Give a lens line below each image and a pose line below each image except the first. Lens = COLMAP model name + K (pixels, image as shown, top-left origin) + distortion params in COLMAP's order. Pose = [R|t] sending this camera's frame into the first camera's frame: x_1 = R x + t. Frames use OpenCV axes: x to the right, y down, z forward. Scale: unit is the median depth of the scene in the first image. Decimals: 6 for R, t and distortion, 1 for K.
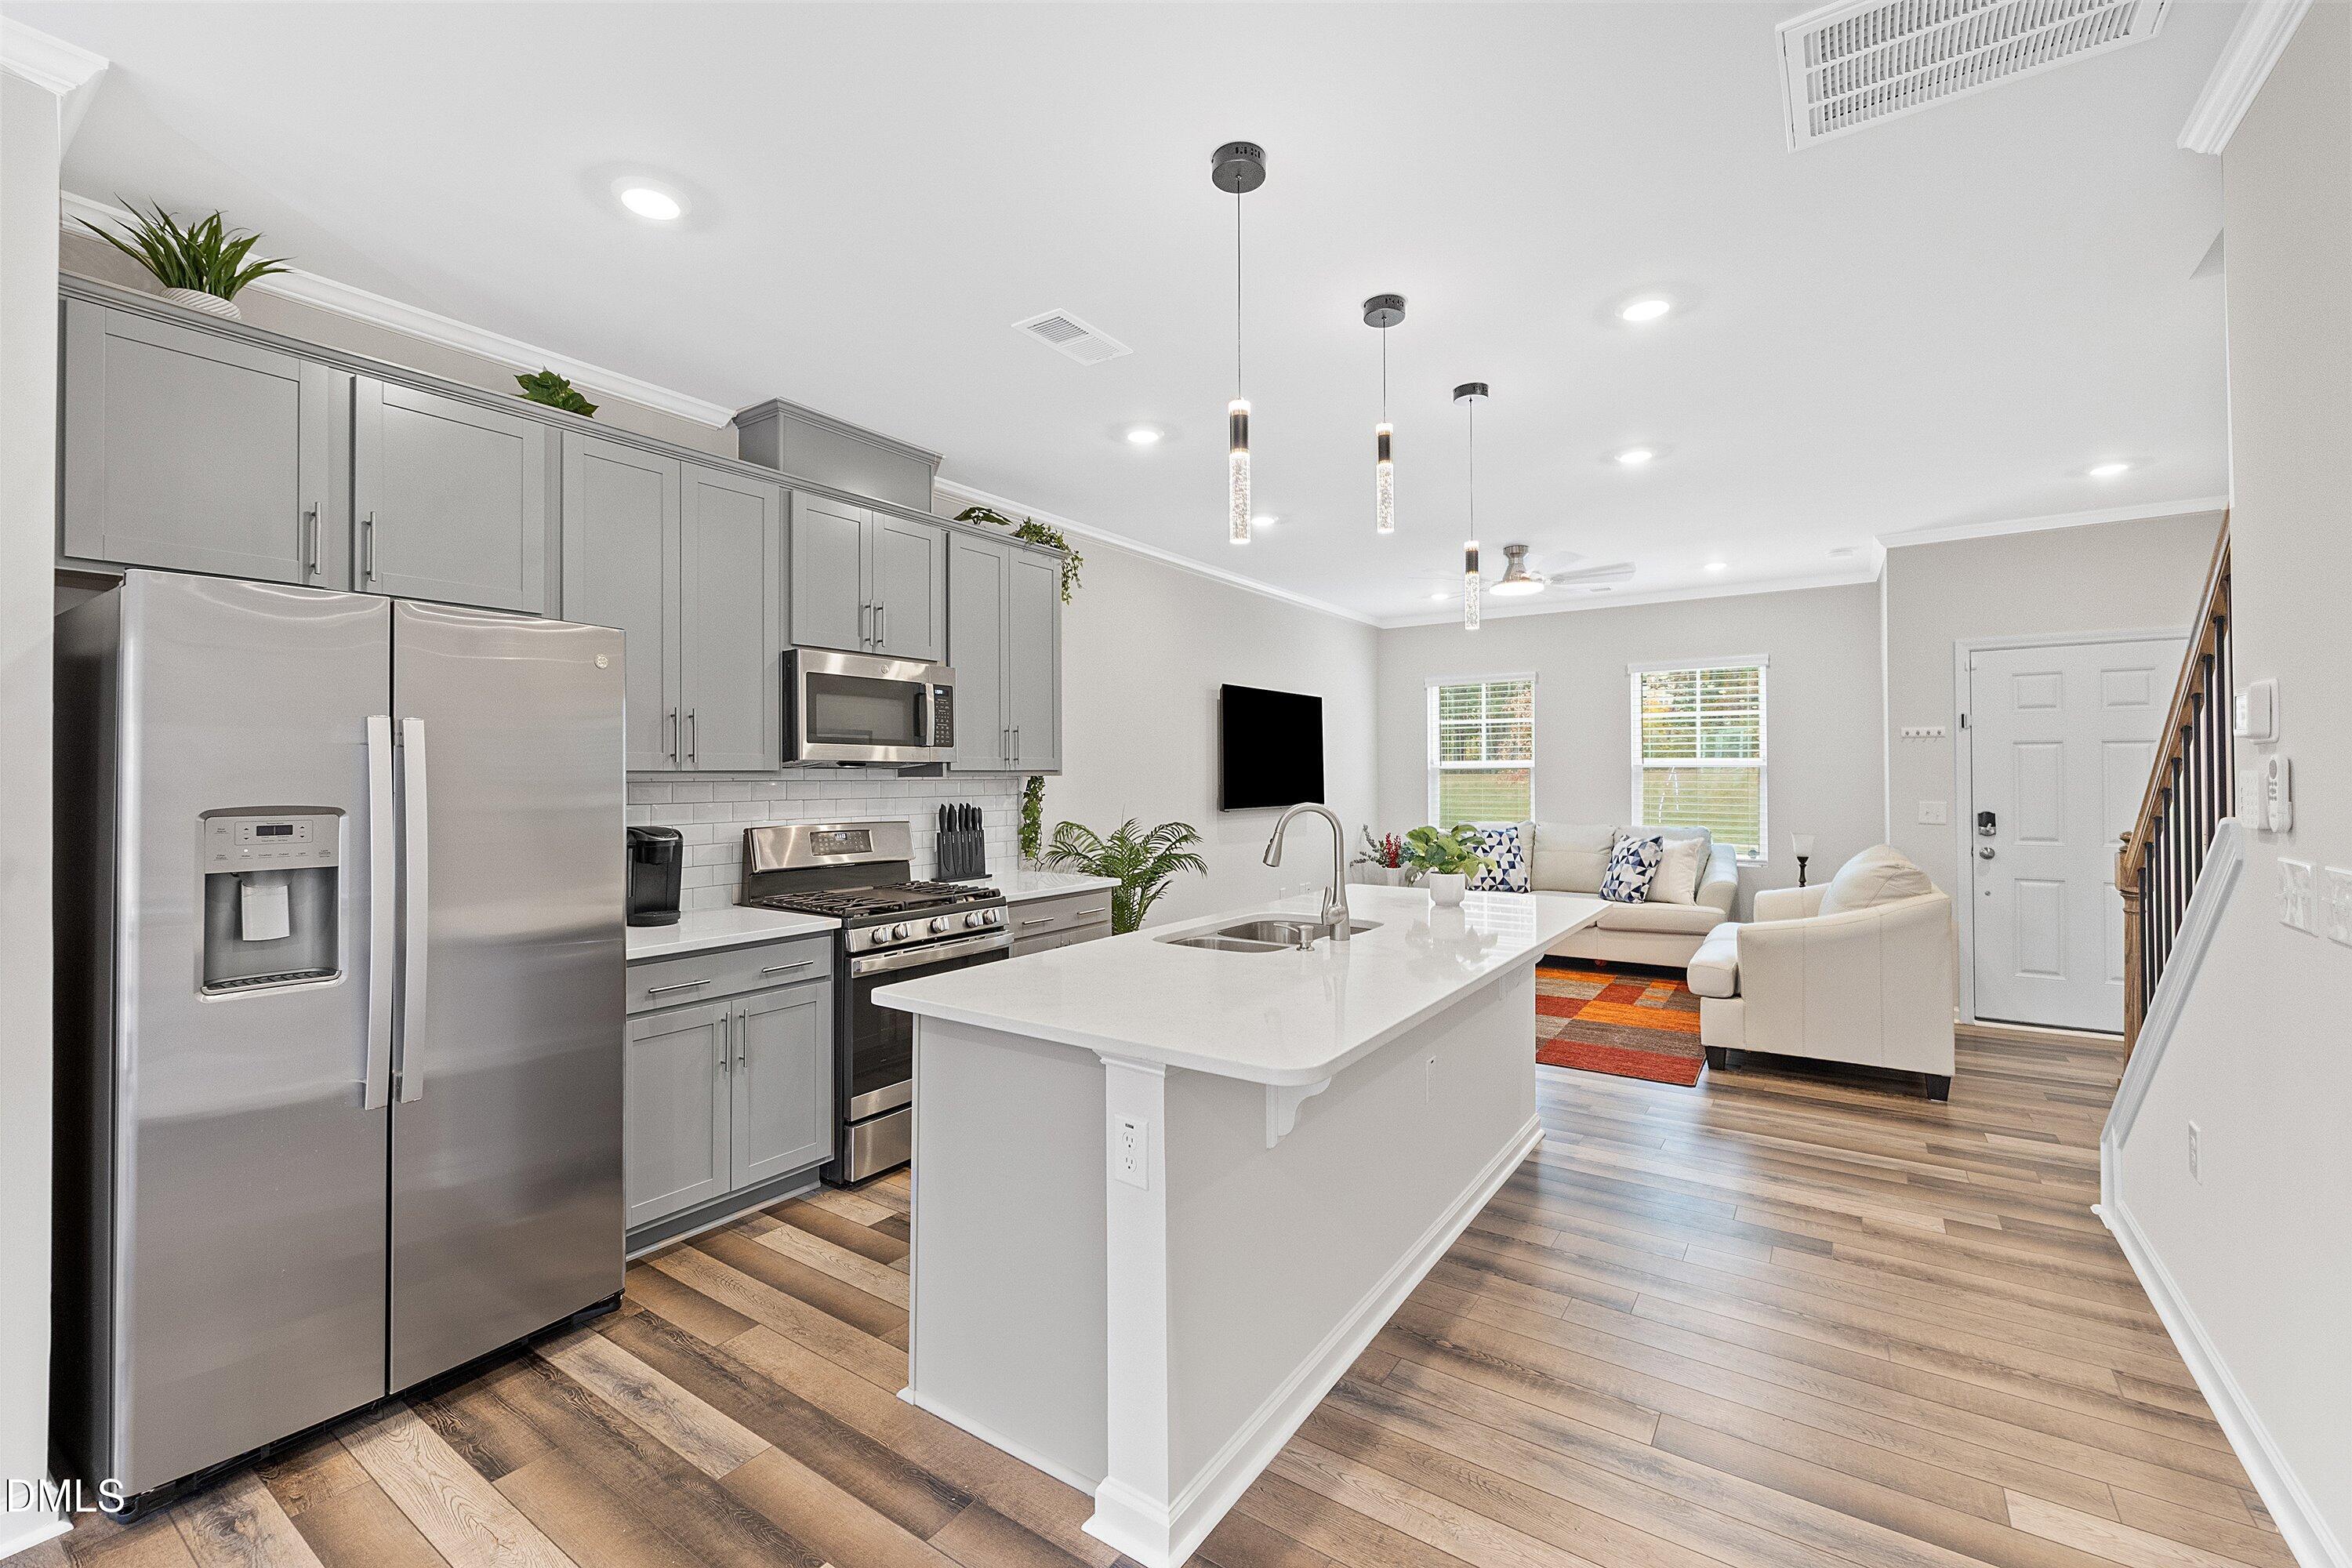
lens RADIAL K [[982.5, 0, 1168.4], [0, 982.5, 765.2], [0, 0, 1]] dist [-0.000698, -0.000082]
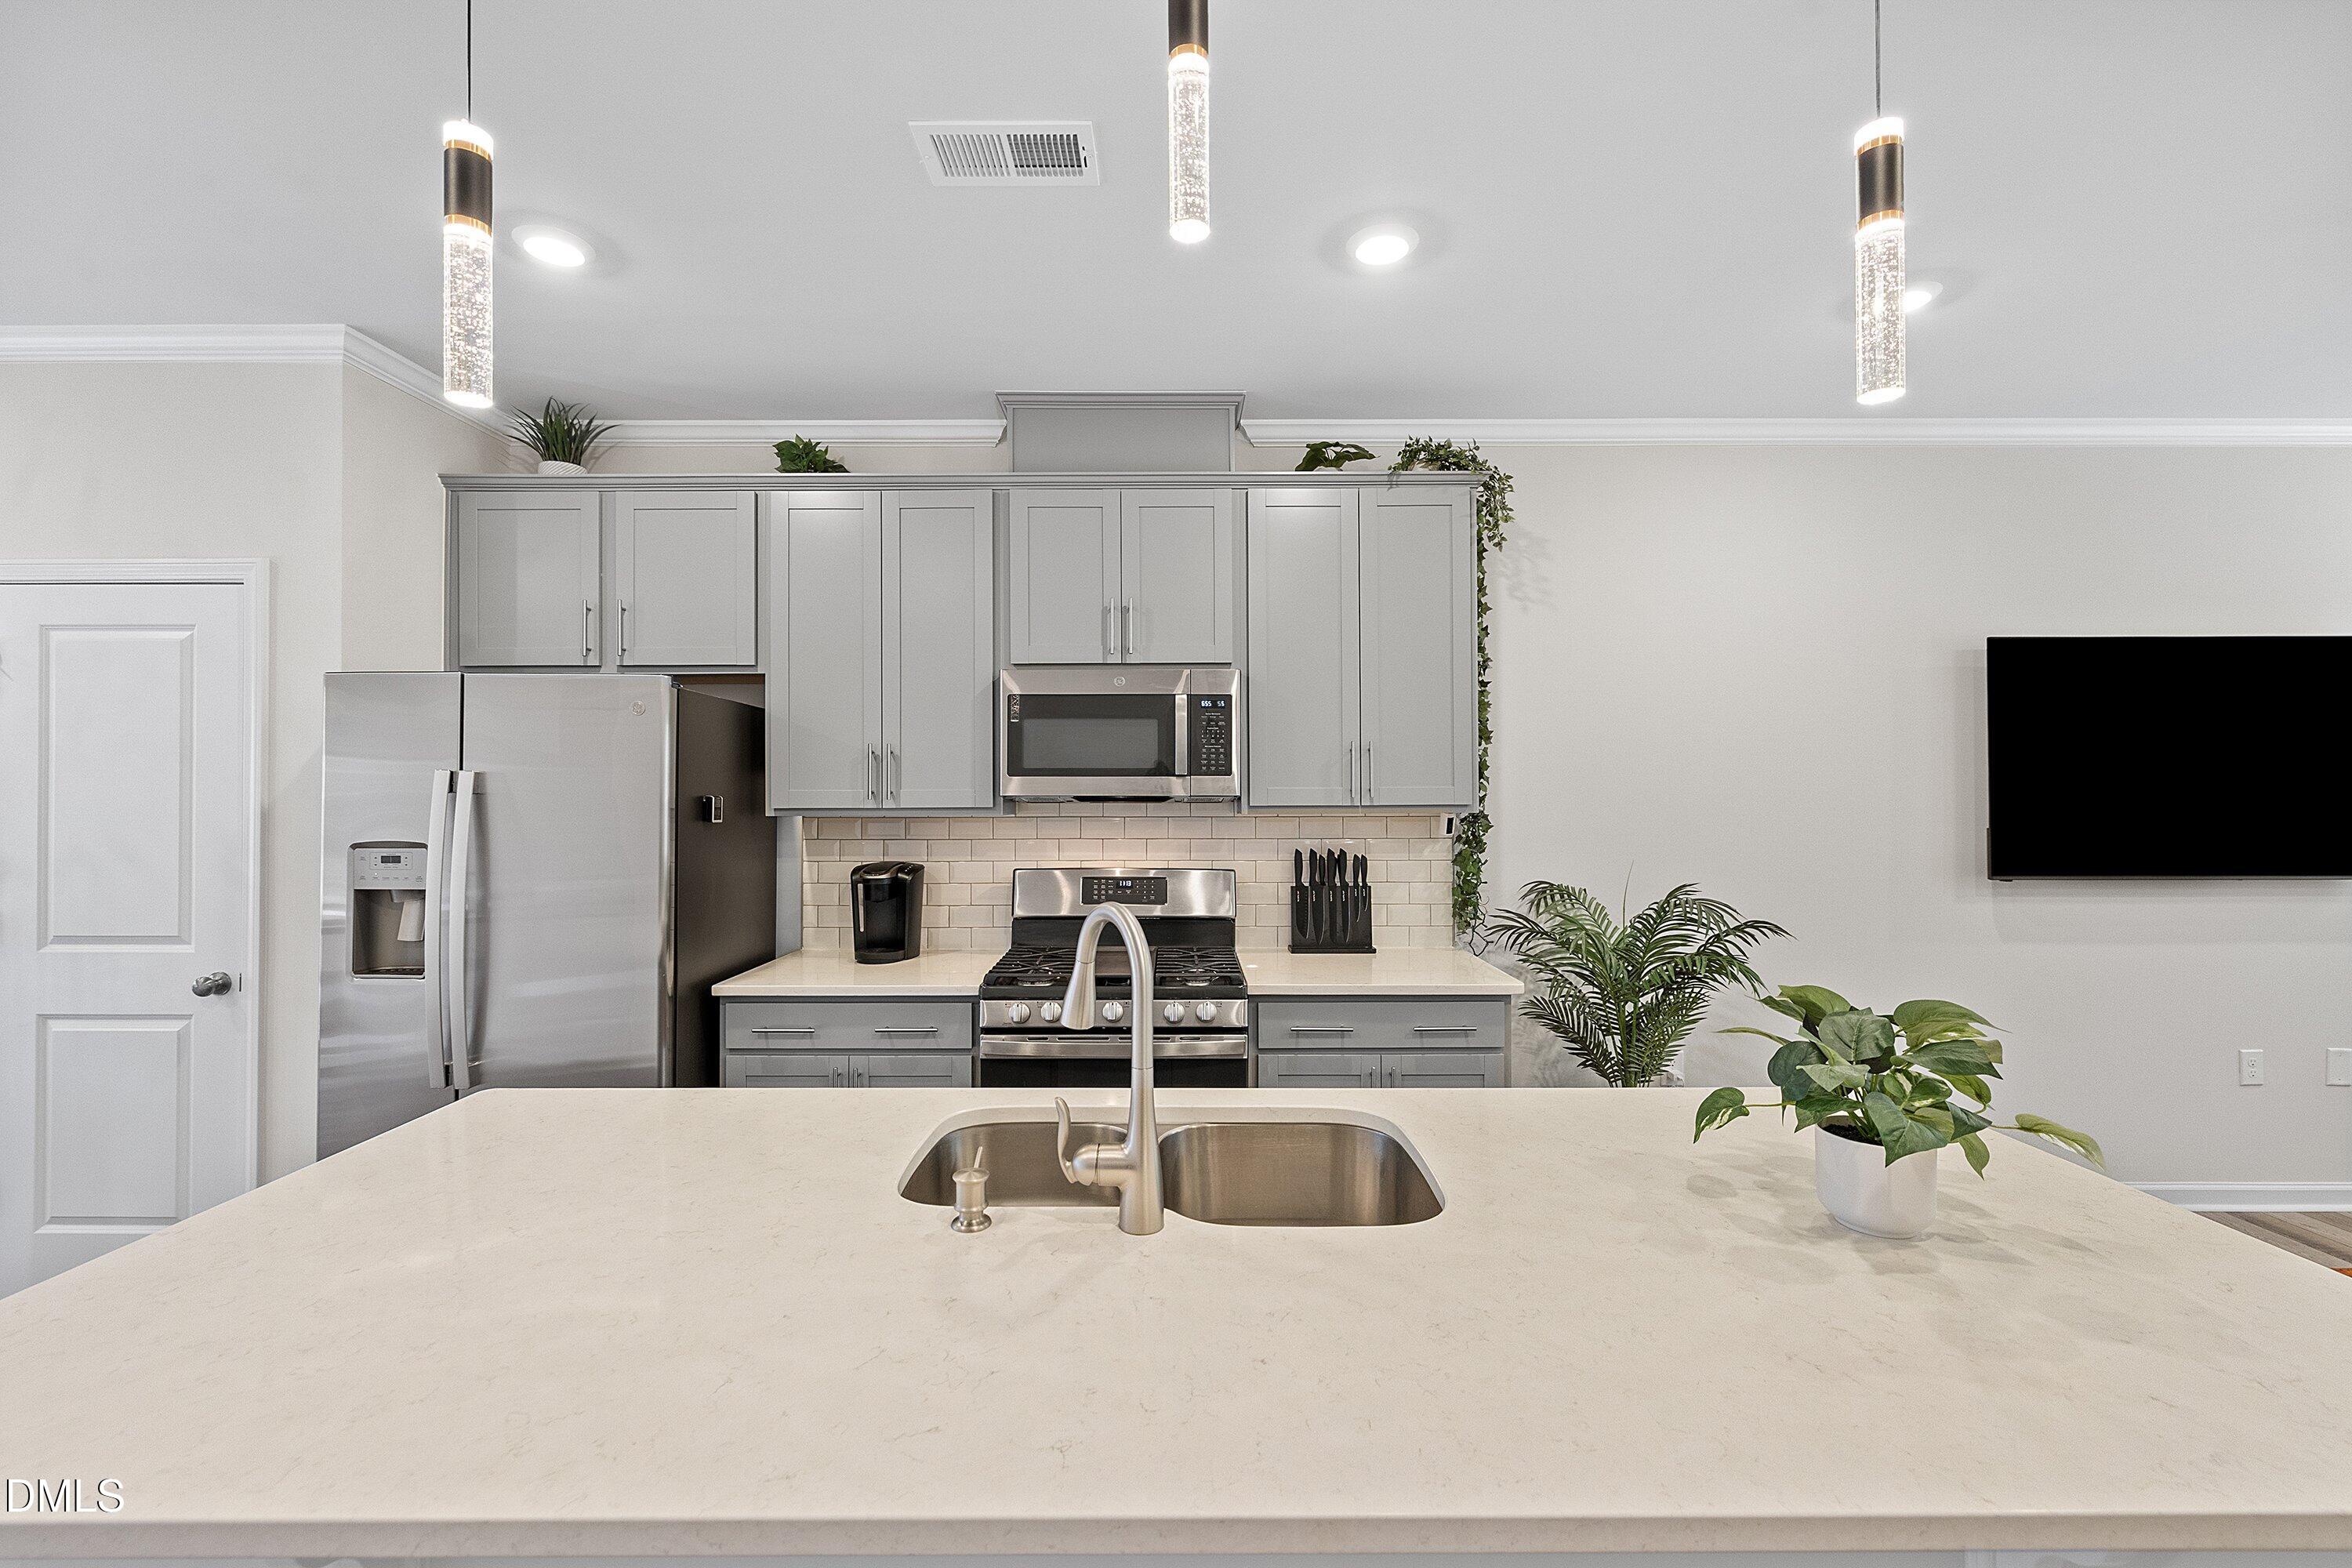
lens RADIAL K [[982.5, 0, 1173.6], [0, 982.5, 788.4], [0, 0, 1]] dist [0.002076, 0.000113]
pose [[0.569275, -0.002382, -0.822144, 0.325806], [0.008290, 0.999962, 0.002842, -0.010125], [0.822105, -0.008434, 0.569273, 0.467549]]
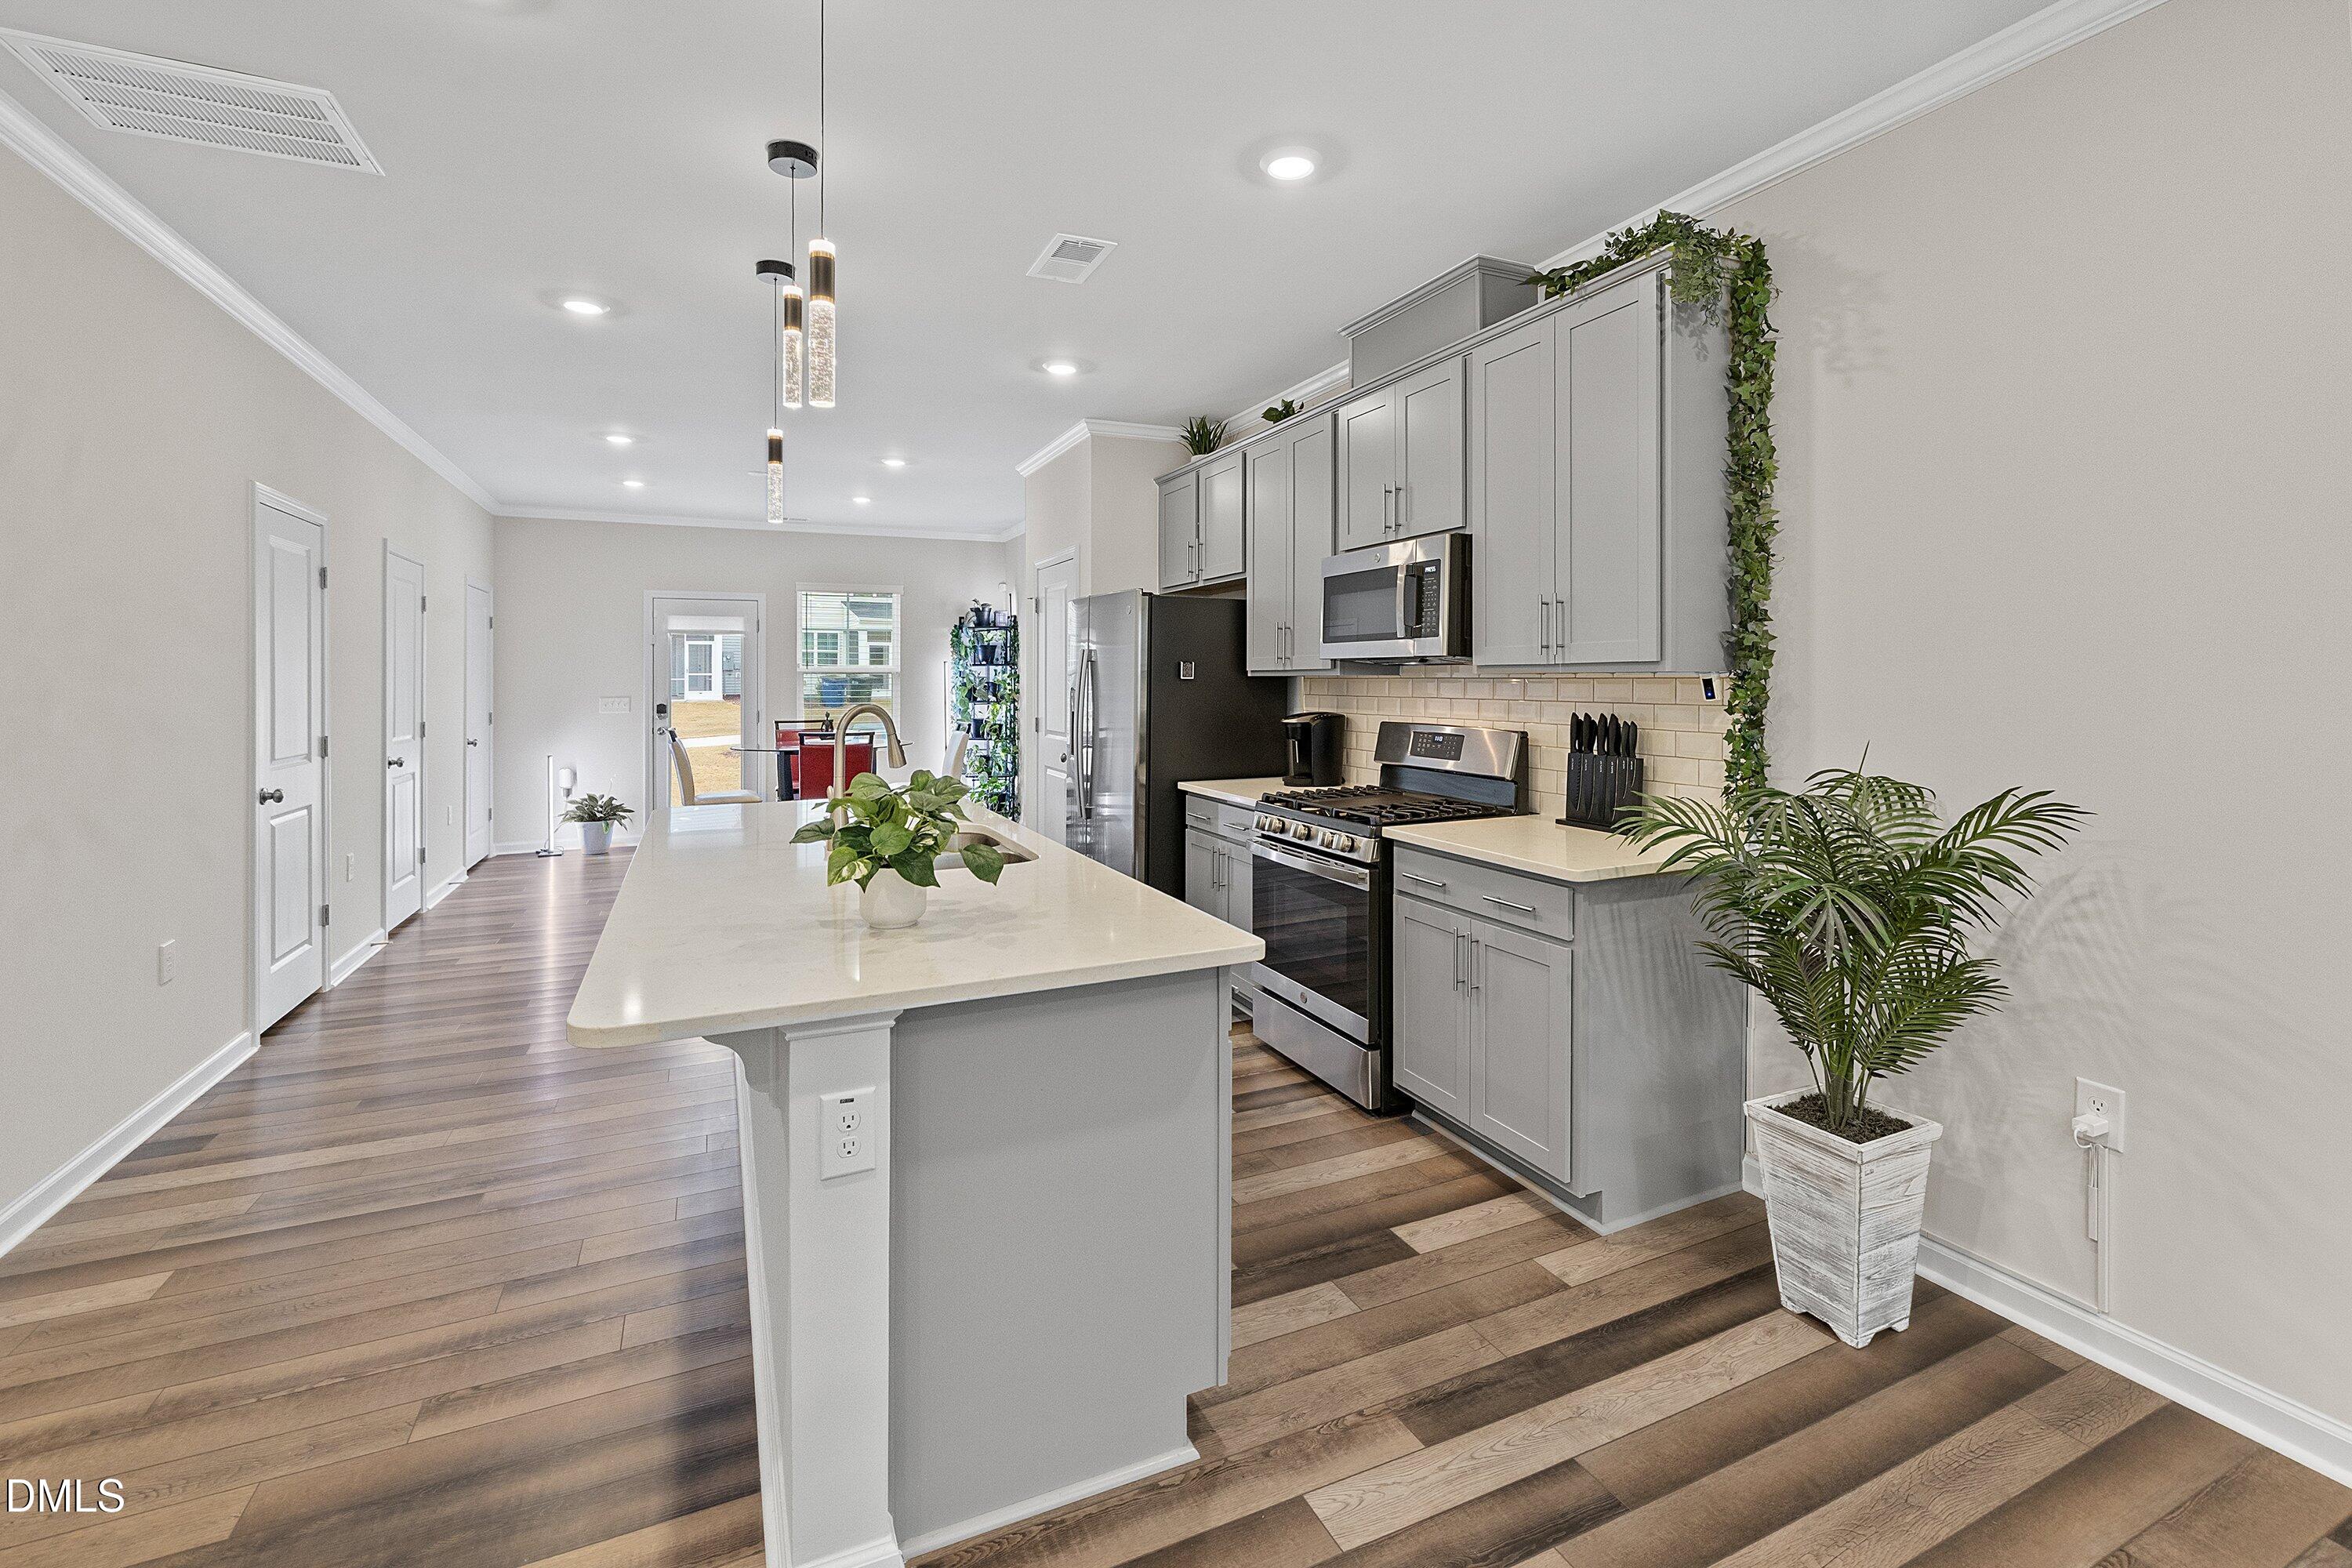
lens RADIAL K [[1022.5, 0, 1179.0], [0, 1022.5, 683.2], [0, 0, 1]] dist [0.000145, 0.000559]
pose [[-0.507829, 0.009675, -0.861404, 0.516132], [0.013062, 0.999908, 0.003530, 0.011295], [0.861359, -0.009459, -0.507909, 1.078953]]
